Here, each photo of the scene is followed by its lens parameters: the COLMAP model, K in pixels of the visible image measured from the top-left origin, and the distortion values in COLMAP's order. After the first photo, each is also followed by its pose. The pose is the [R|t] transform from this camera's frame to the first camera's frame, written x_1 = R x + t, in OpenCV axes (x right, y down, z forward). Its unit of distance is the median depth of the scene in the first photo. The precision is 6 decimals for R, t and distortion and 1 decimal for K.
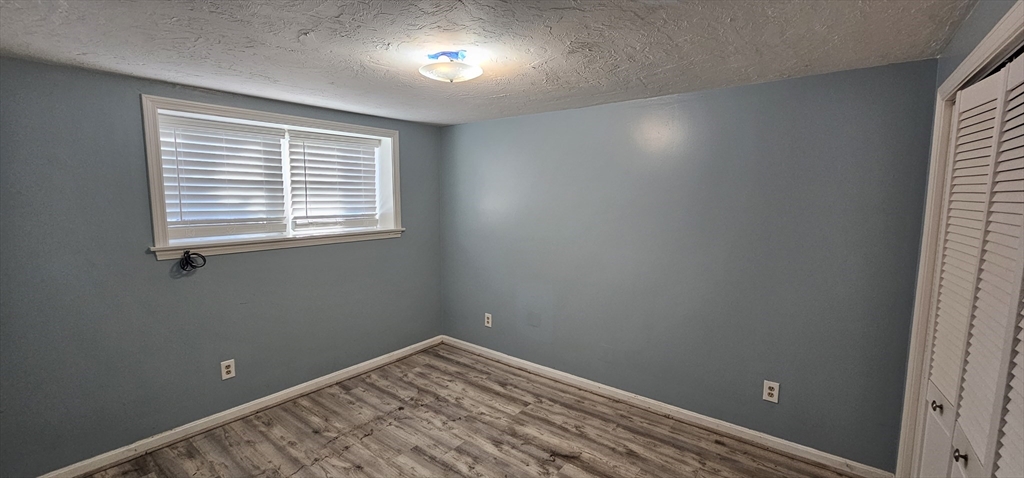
lens RADIAL K [[421.8, 0, 515.9], [0, 421.8, 236.5], [0, 0, 1]] dist [-0.000003, -0.000177]
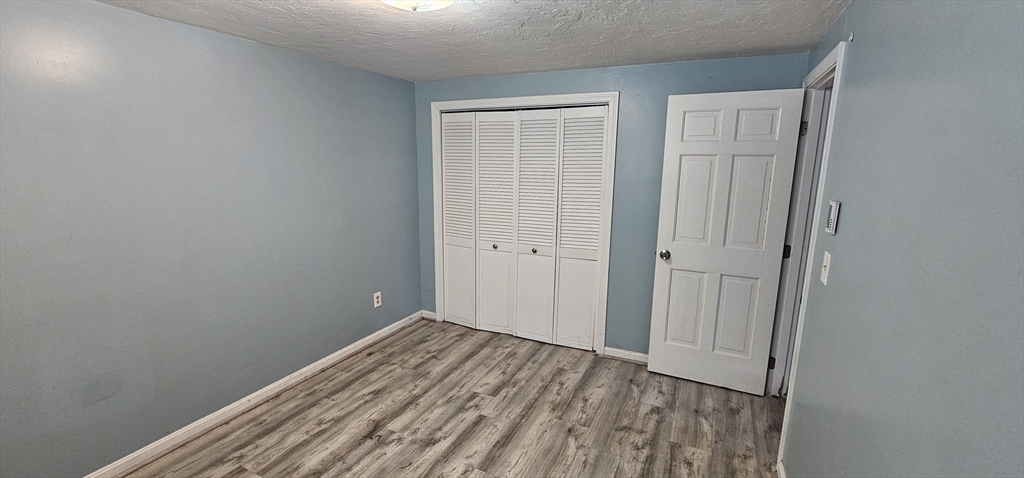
lens RADIAL K [[421.8, 0, 515.9], [0, 421.8, 236.5], [0, 0, 1]] dist [-0.000003, -0.000177]
pose [[-0.213397, -0.183424, 0.959592, -0.754174], [0.087622, 0.974665, 0.205790, -0.078434], [-0.973028, 0.127996, -0.191919, 0.759008]]
